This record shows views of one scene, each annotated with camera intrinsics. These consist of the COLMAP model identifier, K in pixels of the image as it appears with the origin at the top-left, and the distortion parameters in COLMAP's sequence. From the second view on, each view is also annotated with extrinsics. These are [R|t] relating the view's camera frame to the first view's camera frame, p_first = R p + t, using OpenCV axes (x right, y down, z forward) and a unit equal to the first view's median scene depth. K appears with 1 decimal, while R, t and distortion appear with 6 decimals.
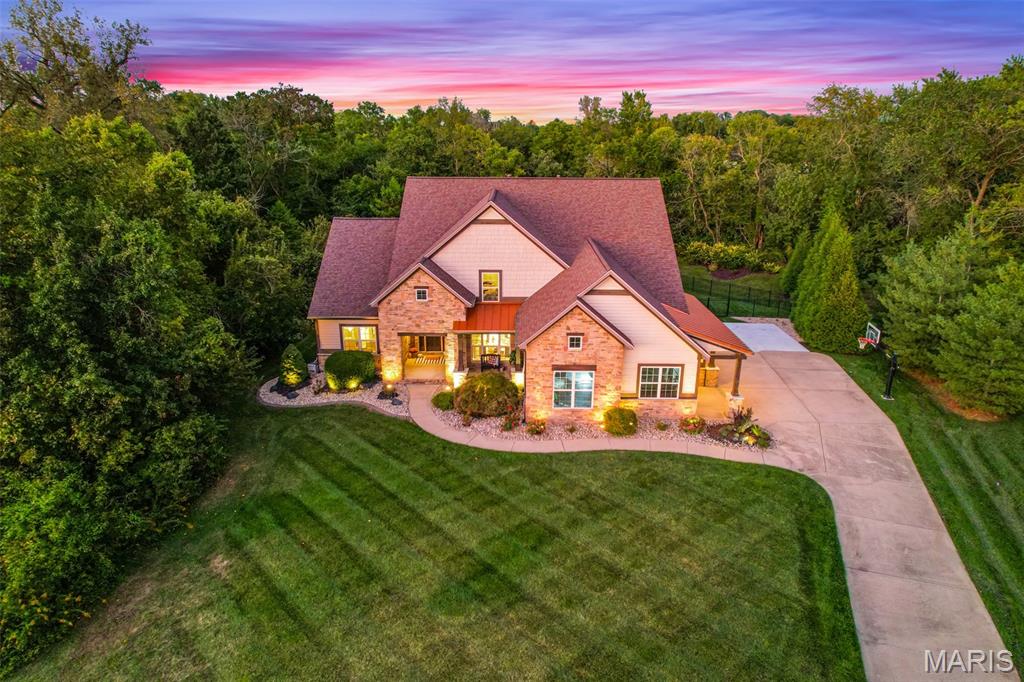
lens RADIAL K [[653.7, 0, 507.7], [0, 653.7, 342.5], [0, 0, 1]] dist [-0.073542, 0.055376]
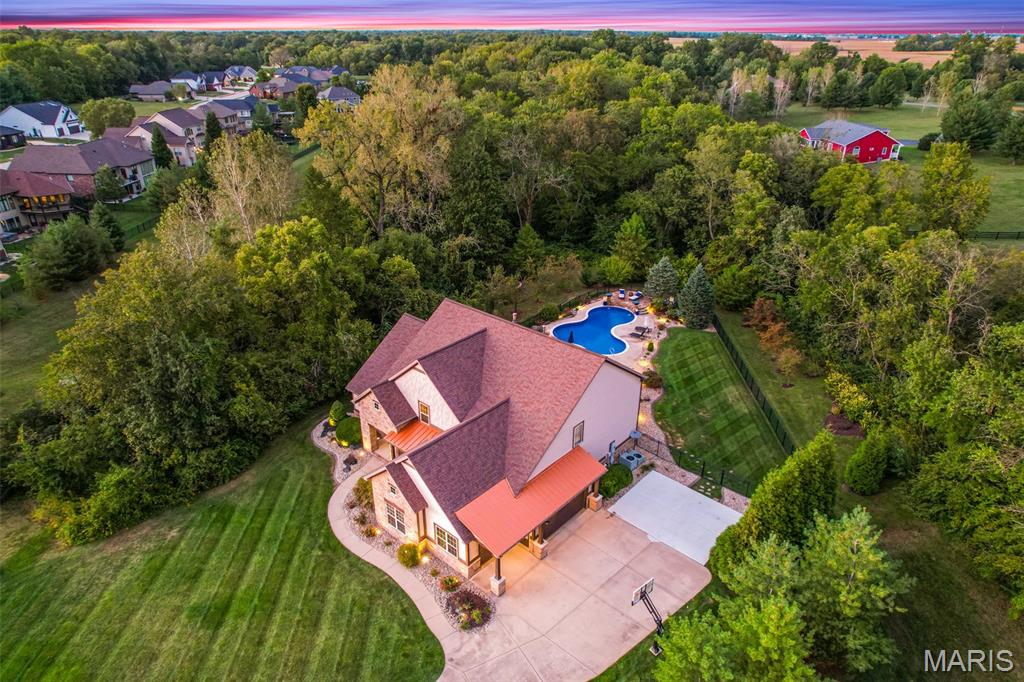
lens RADIAL K [[653.7, 0, 507.7], [0, 653.7, 342.5], [0, 0, 1]] dist [-0.073542, 0.055376]
pose [[0.755450, 0.284804, -0.590069, 1.001297], [-0.201214, 0.957912, 0.204738, -0.626642], [0.623544, -0.035939, 0.780961, 0.070699]]
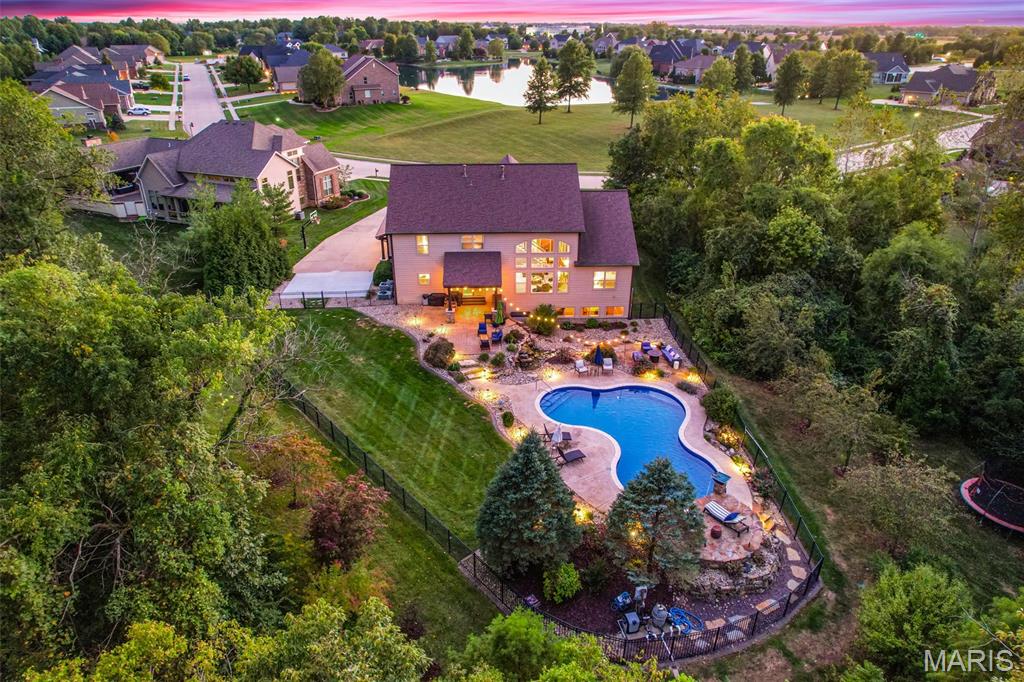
lens RADIAL K [[653.7, 0, 507.7], [0, 653.7, 342.5], [0, 0, 1]] dist [-0.073542, 0.055376]
pose [[-0.998255, 0.024515, -0.053717, 0.076683], [-0.020360, 0.711042, 0.702854, -1.270534], [0.055426, 0.702722, -0.709303, 3.068604]]
